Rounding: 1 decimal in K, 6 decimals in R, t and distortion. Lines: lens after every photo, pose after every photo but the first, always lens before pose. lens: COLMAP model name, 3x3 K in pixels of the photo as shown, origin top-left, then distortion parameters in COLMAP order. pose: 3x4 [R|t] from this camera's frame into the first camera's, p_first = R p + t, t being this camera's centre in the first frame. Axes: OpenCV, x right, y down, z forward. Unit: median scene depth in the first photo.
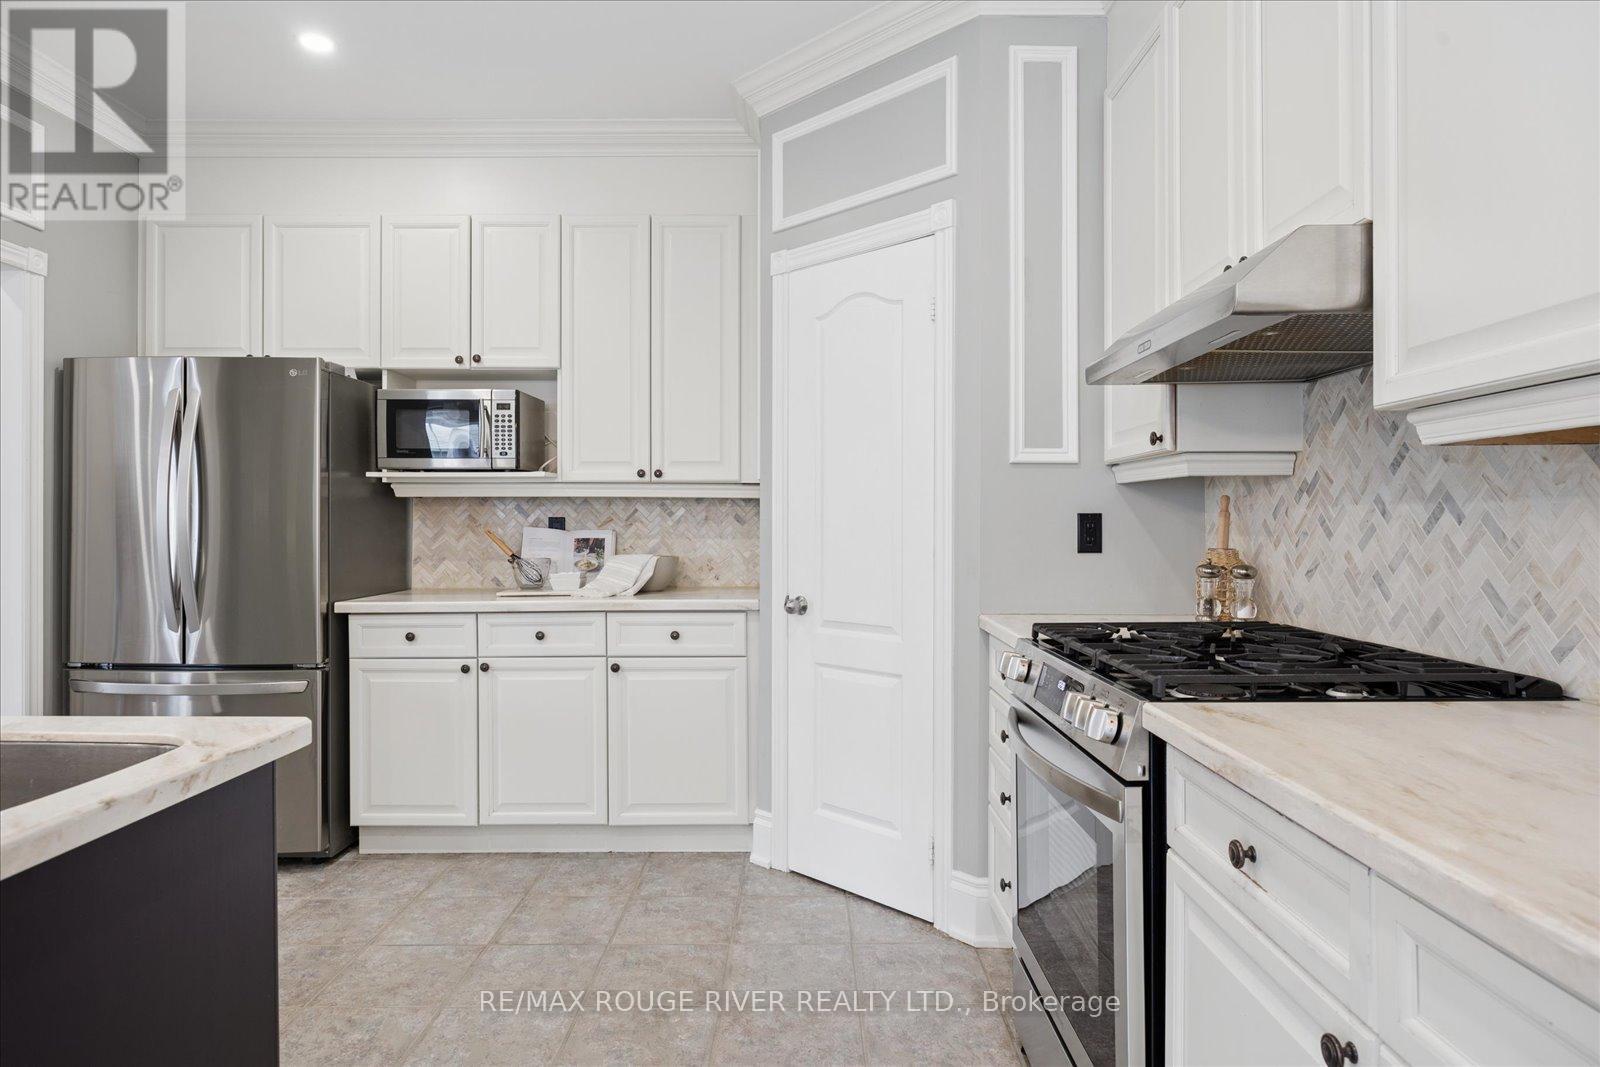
lens RADIAL K [[952.6, 0, 799.6], [0, 952.6, 531.8], [0, 0, 1]] dist [-0.015302, -0.001822]
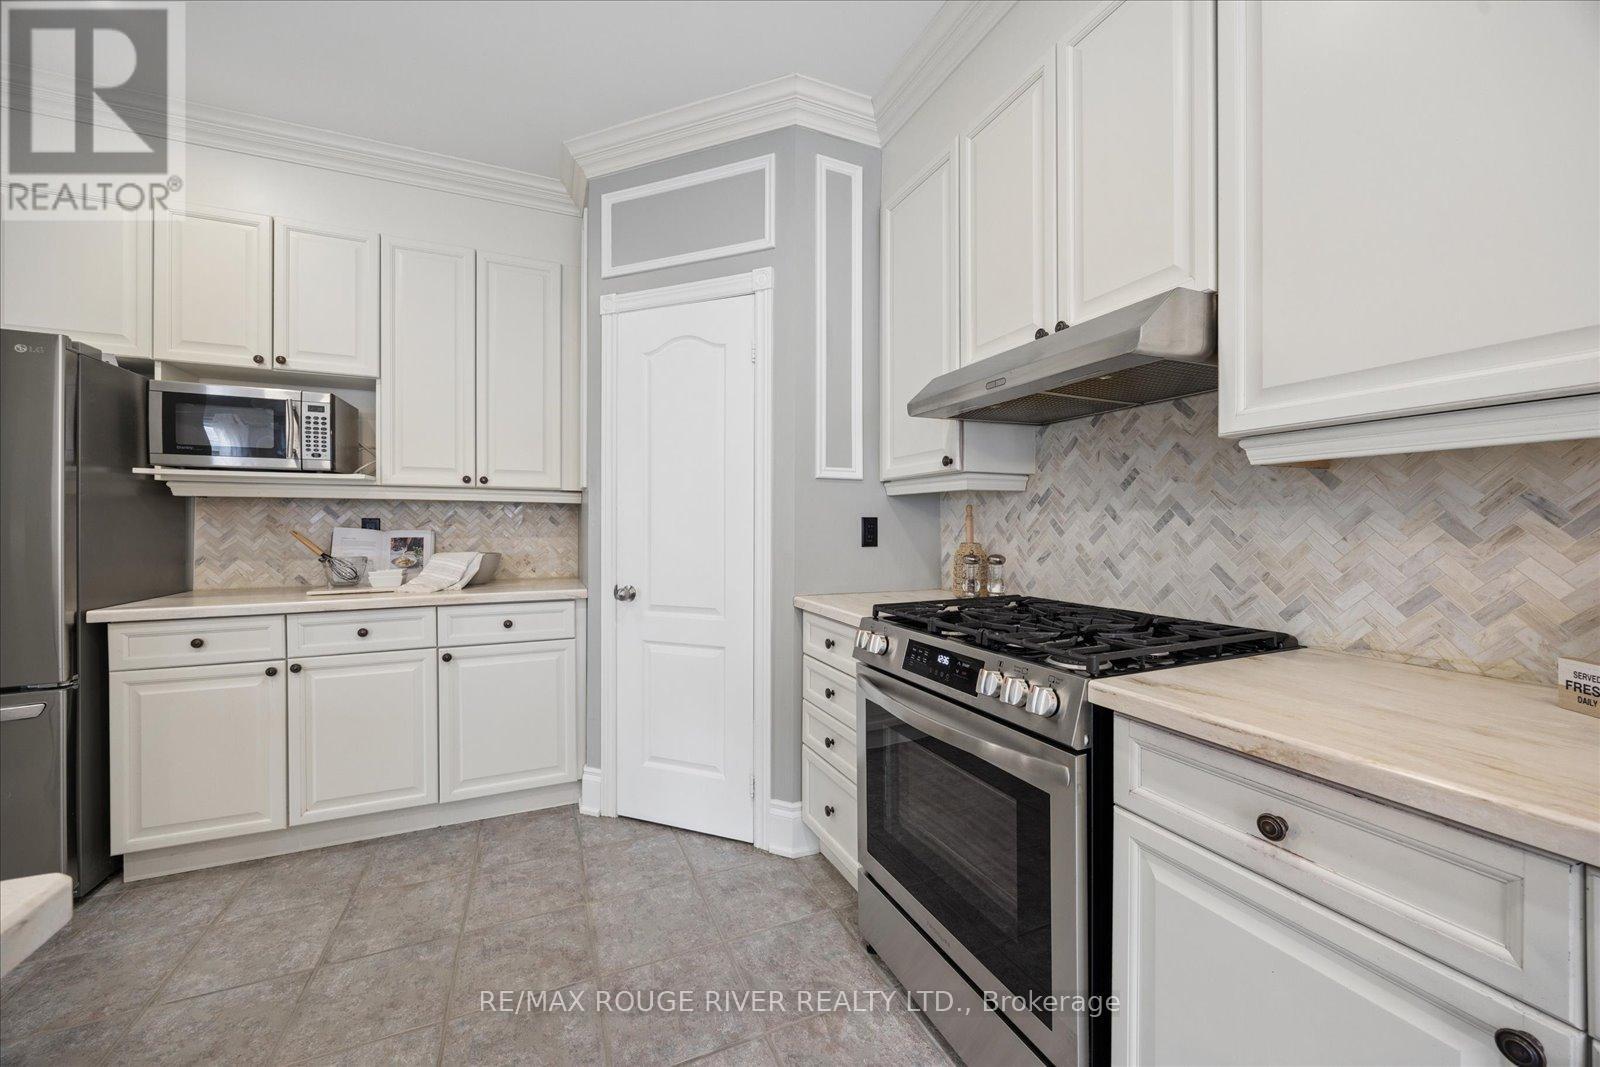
lens RADIAL K [[610.2, 0, 806.3], [0, 610.2, 530.5], [0, 0, 1]] dist [-0.007024, -0.000071]
pose [[0.910831, -0.001595, 0.412777, -0.115123], [0.001992, 0.999998, -0.000531, -0.000274], [-0.412776, 0.001306, 0.910832, 0.216634]]
